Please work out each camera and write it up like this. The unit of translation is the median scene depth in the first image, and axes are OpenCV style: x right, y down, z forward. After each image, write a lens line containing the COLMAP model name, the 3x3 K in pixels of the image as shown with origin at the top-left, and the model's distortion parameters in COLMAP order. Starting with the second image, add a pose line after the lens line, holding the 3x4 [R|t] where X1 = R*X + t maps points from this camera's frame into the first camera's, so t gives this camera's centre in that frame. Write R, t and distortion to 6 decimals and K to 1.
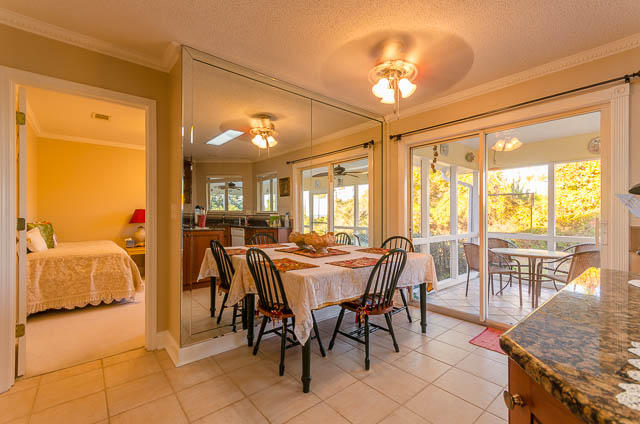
lens RADIAL K [[286.7, 0, 325.2], [0, 286.7, 212.1], [0, 0, 1]] dist [0.002139, 0.000400]
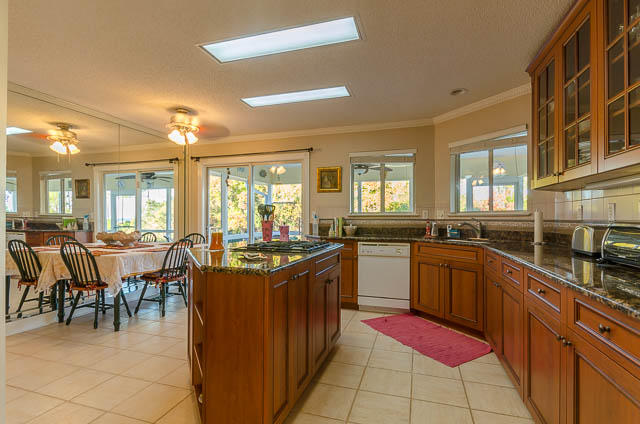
lens RADIAL K [[304.0, 0, 321.8], [0, 304.0, 217.9], [0, 0, 1]] dist [-0.001639, -0.000183]
pose [[0.847722, 0.002430, 0.530436, -0.000172], [-0.007632, 0.999942, 0.007616, -0.004601], [-0.530386, -0.010504, 0.847691, -0.483167]]
